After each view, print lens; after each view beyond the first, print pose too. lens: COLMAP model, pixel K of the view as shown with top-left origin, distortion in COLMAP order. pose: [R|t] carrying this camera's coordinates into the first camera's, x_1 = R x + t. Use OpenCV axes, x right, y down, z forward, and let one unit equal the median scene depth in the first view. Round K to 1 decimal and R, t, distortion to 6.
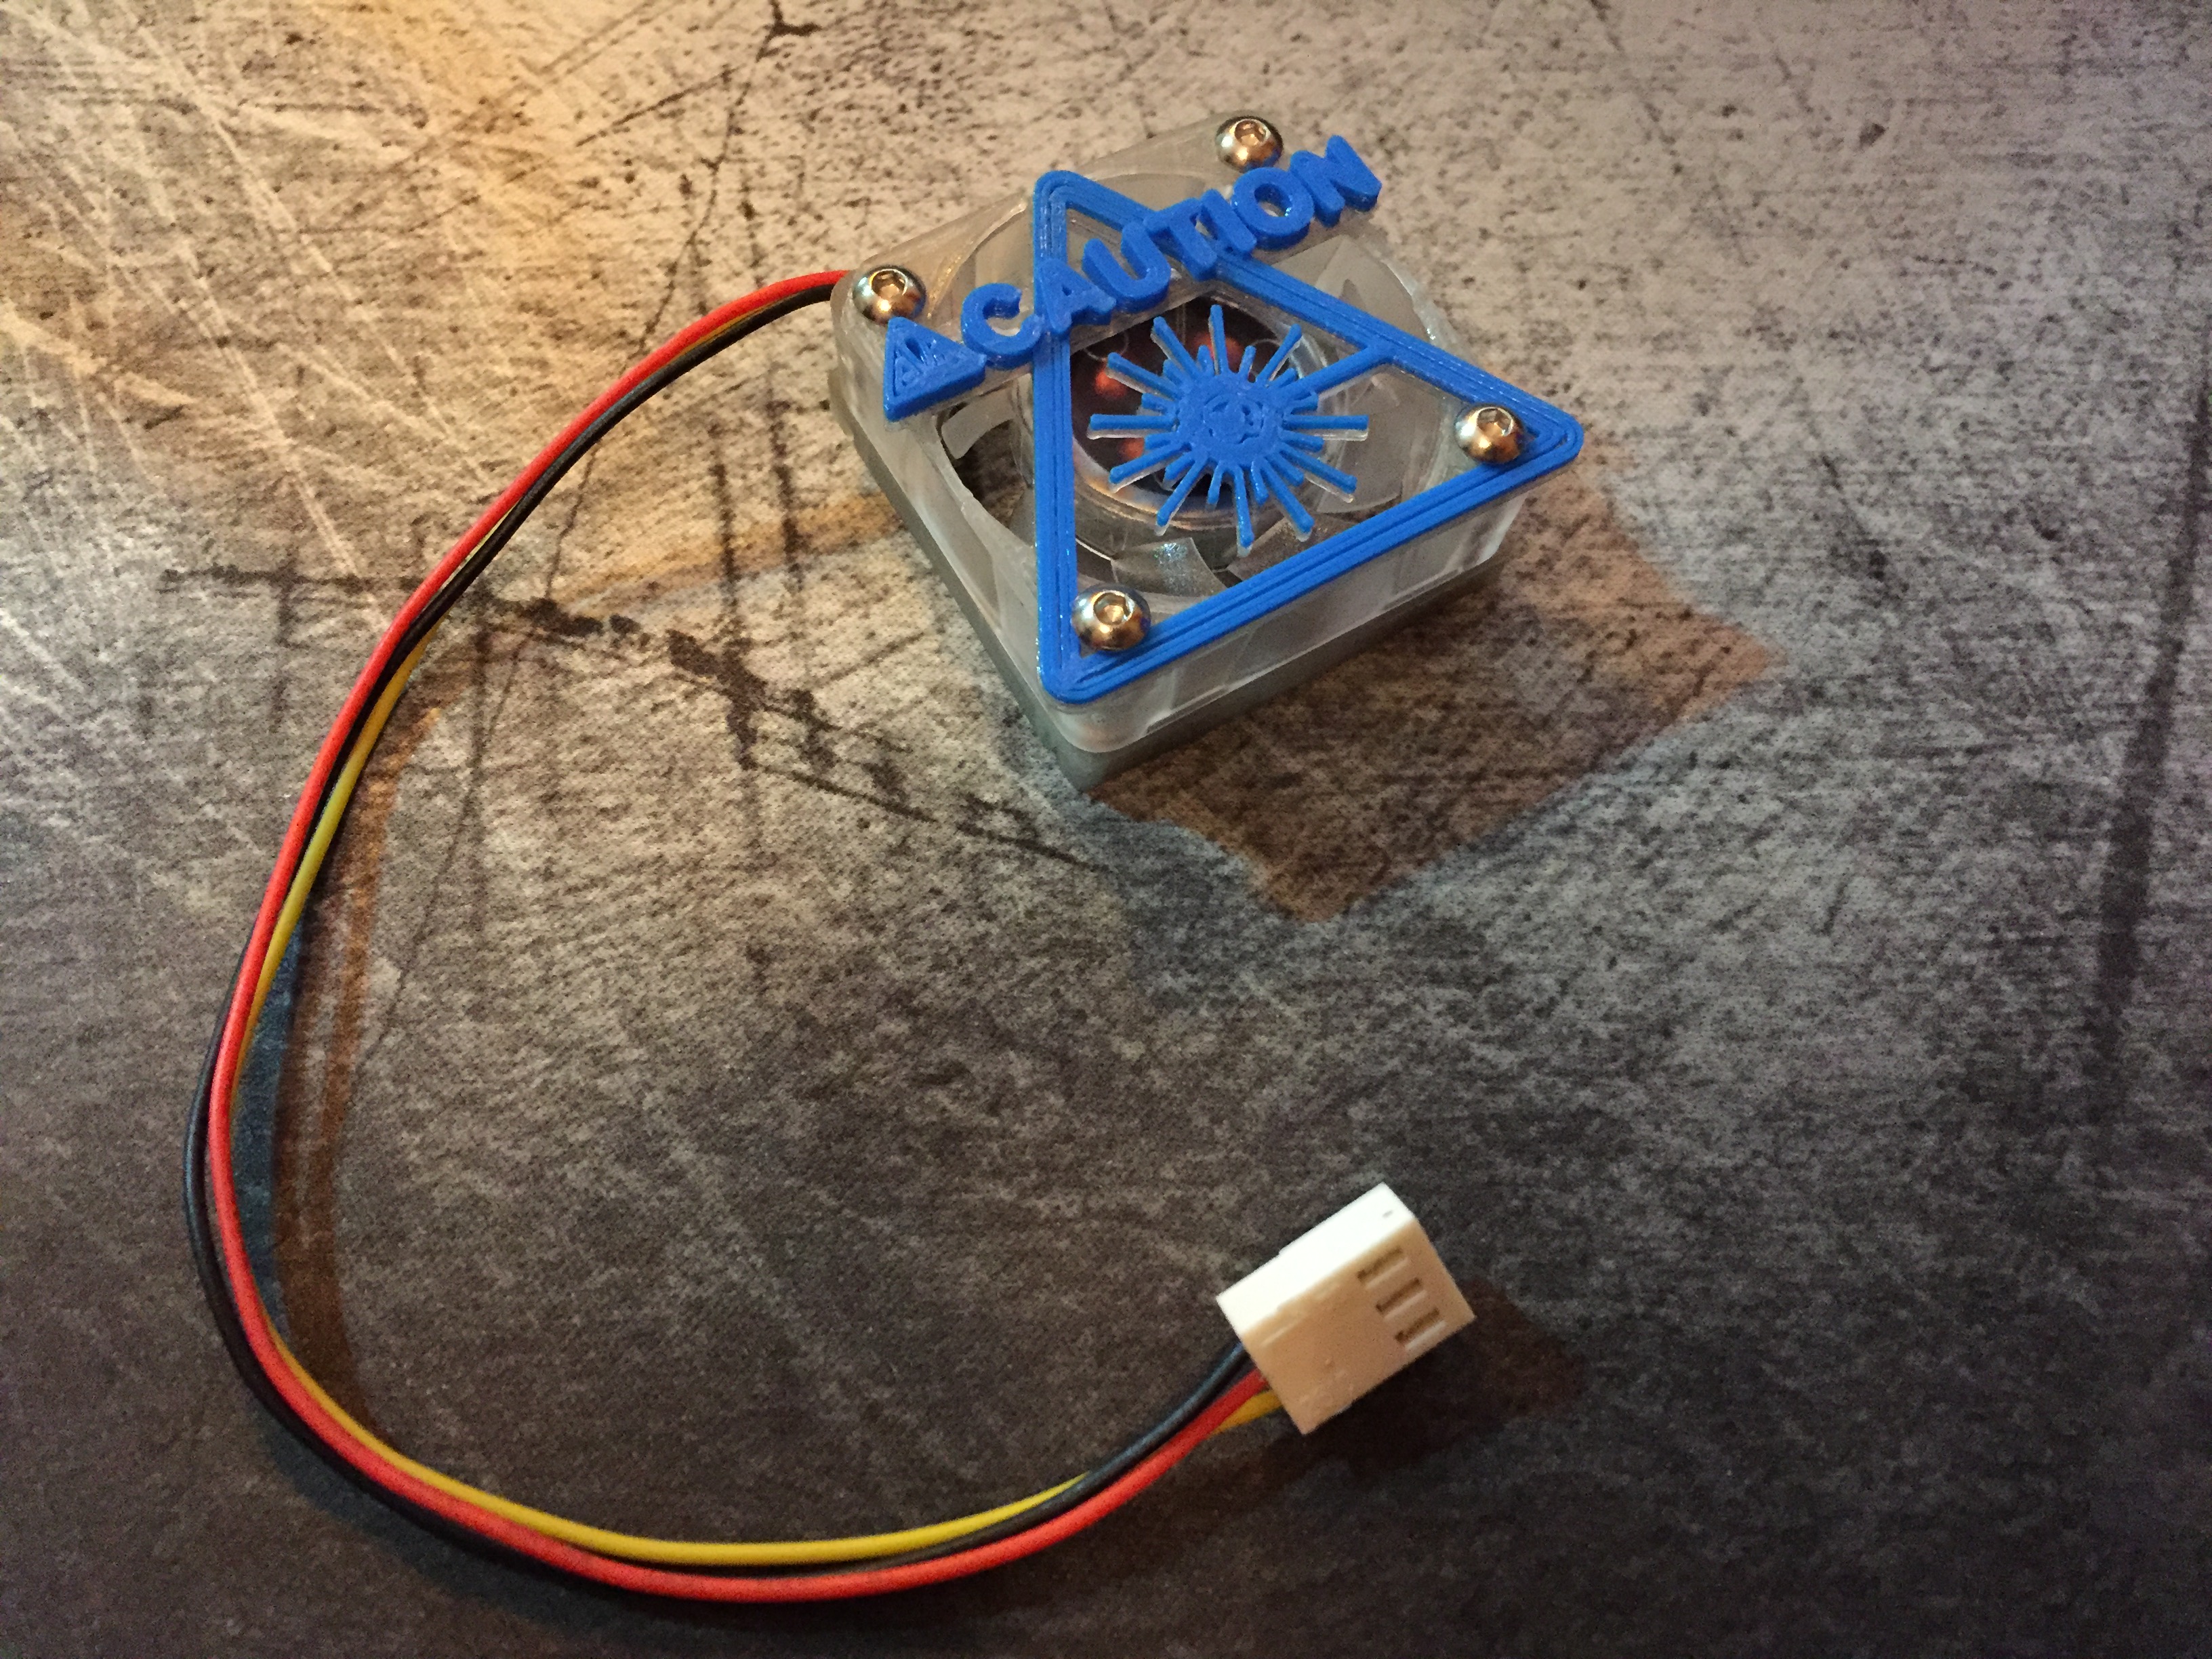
lens RADIAL K [[1845.6, 0, 1106.0], [0, 1845.6, 829.5], [0, 0, 1]] dist [0.002168, -0.056525]
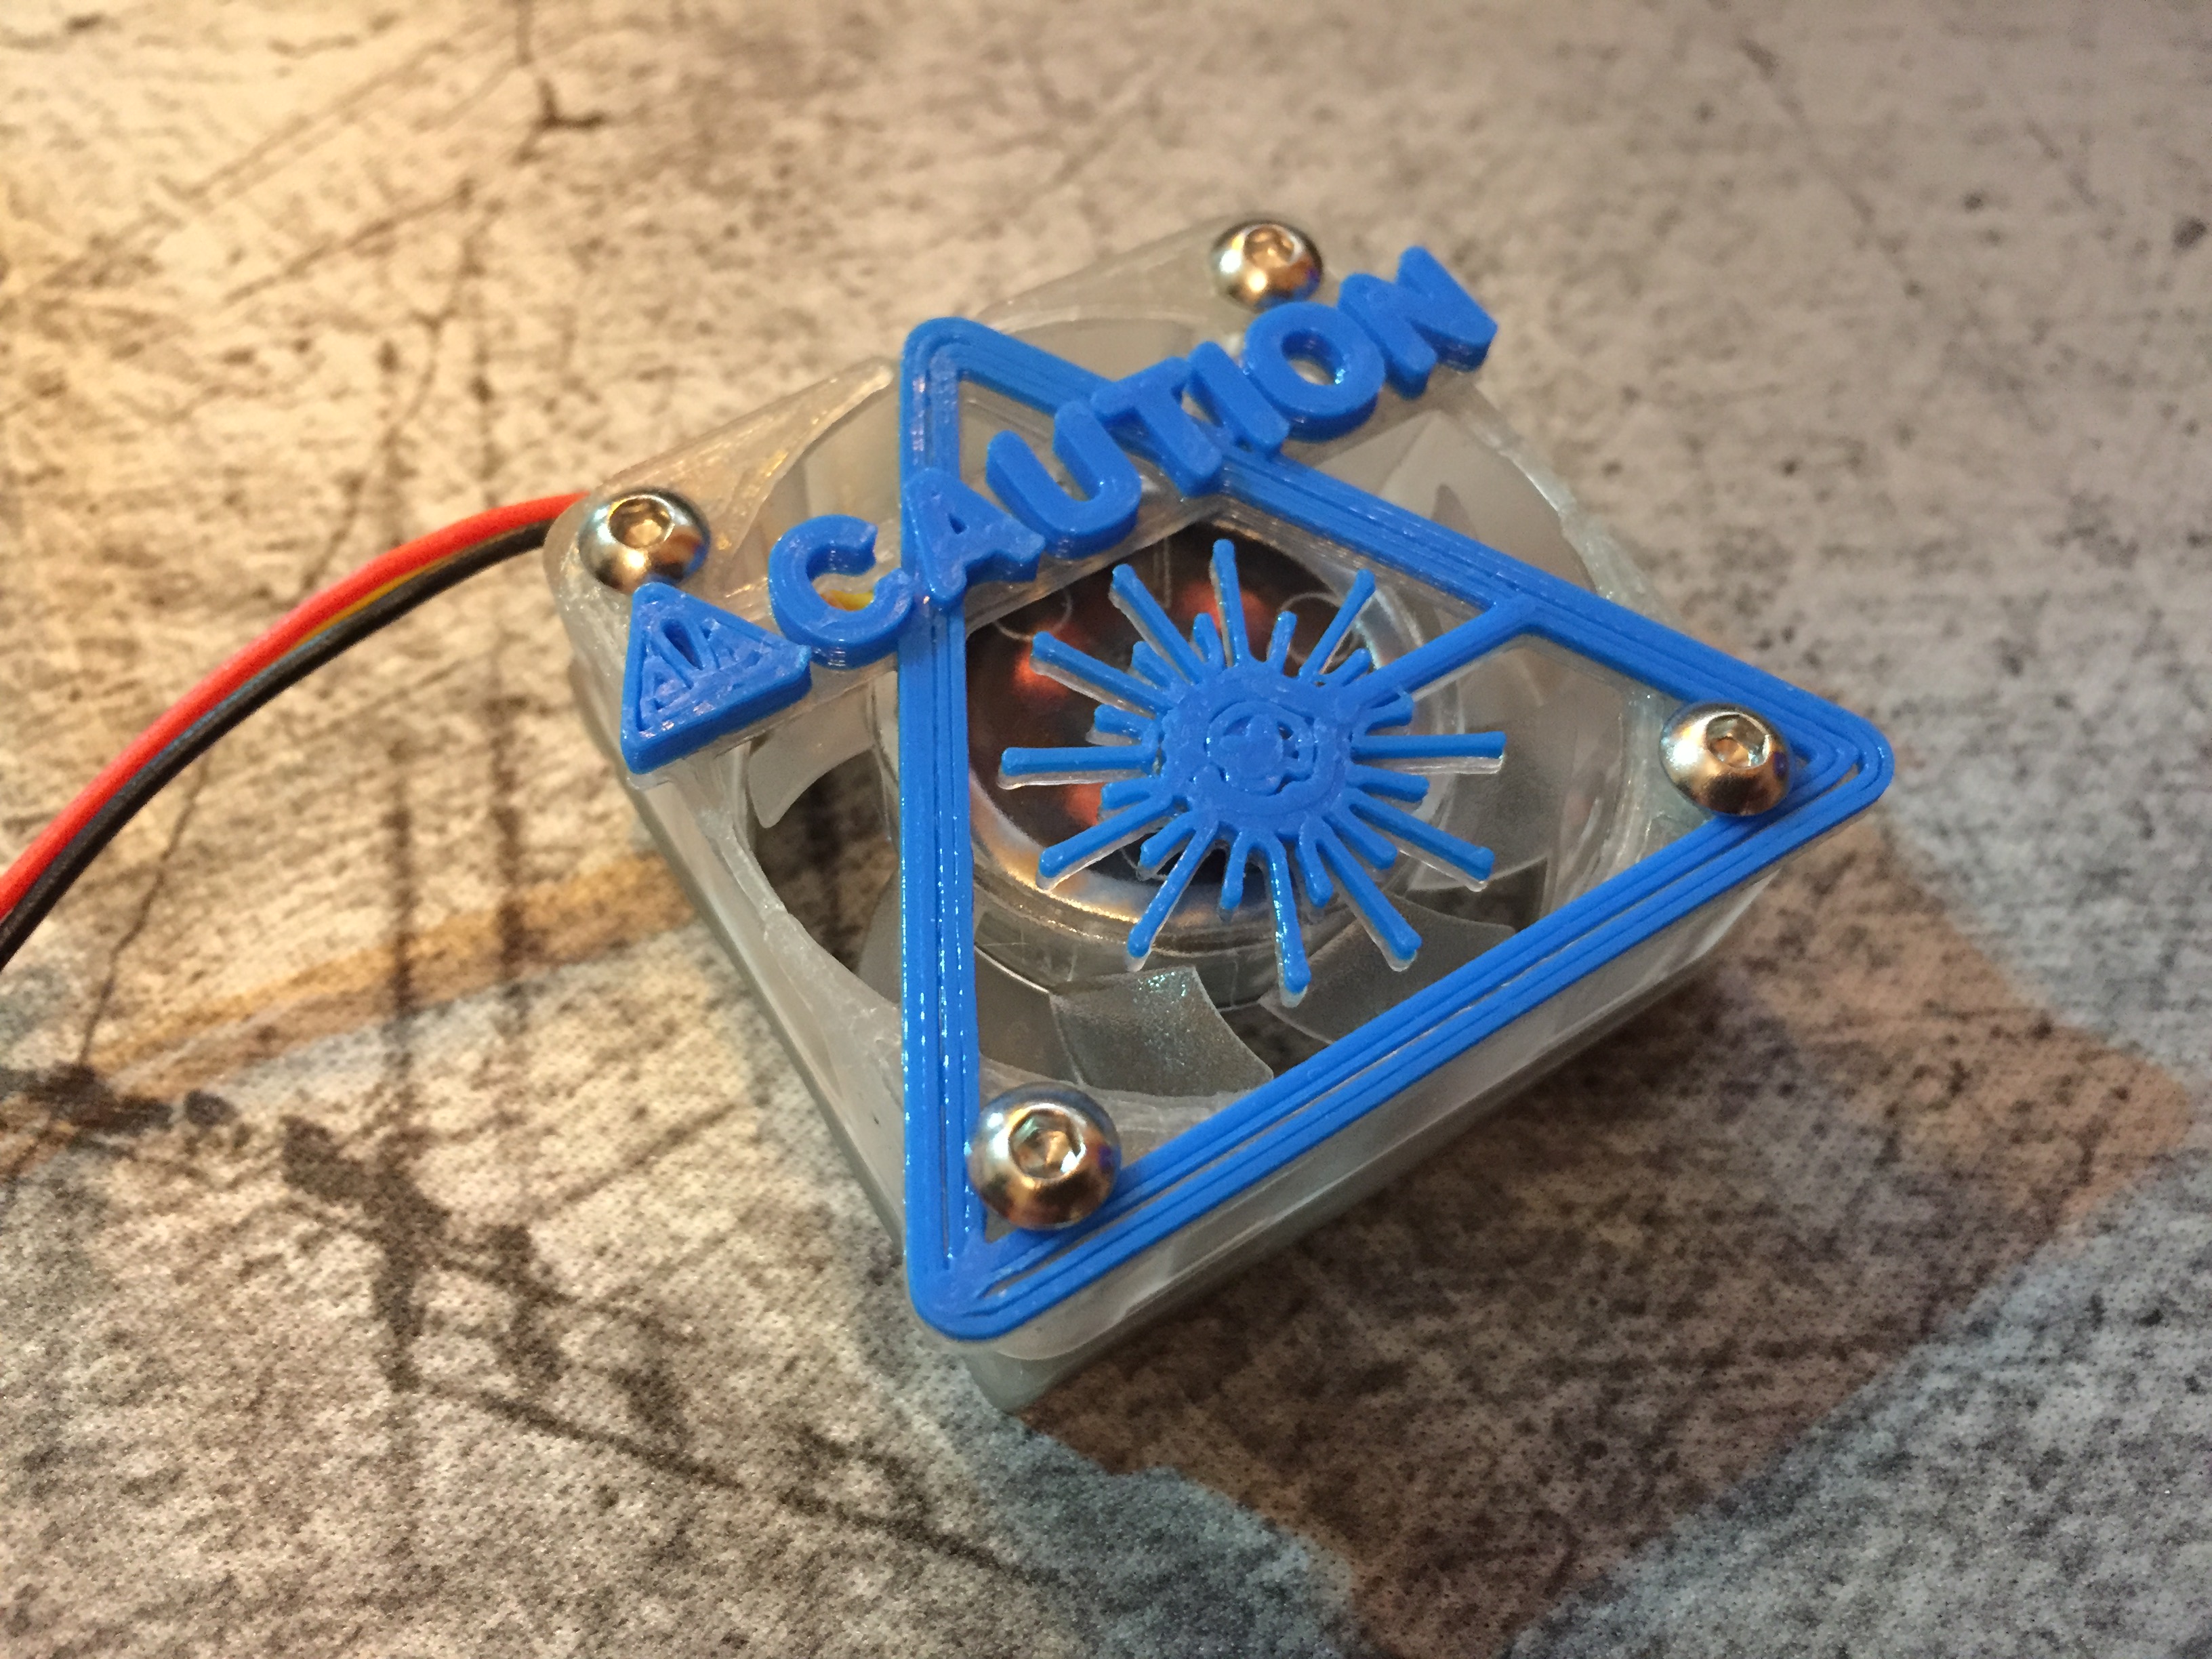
lens RADIAL K [[1995.5, 0, 1106.0], [0, 1995.5, 829.5], [0, 0, 1]] dist [0.011419, -0.120358]
pose [[0.999578, -0.028589, 0.005230, 0.017150], [0.028945, 0.995497, -0.090268, -0.134473], [-0.002626, 0.090381, 0.995904, 0.377507]]
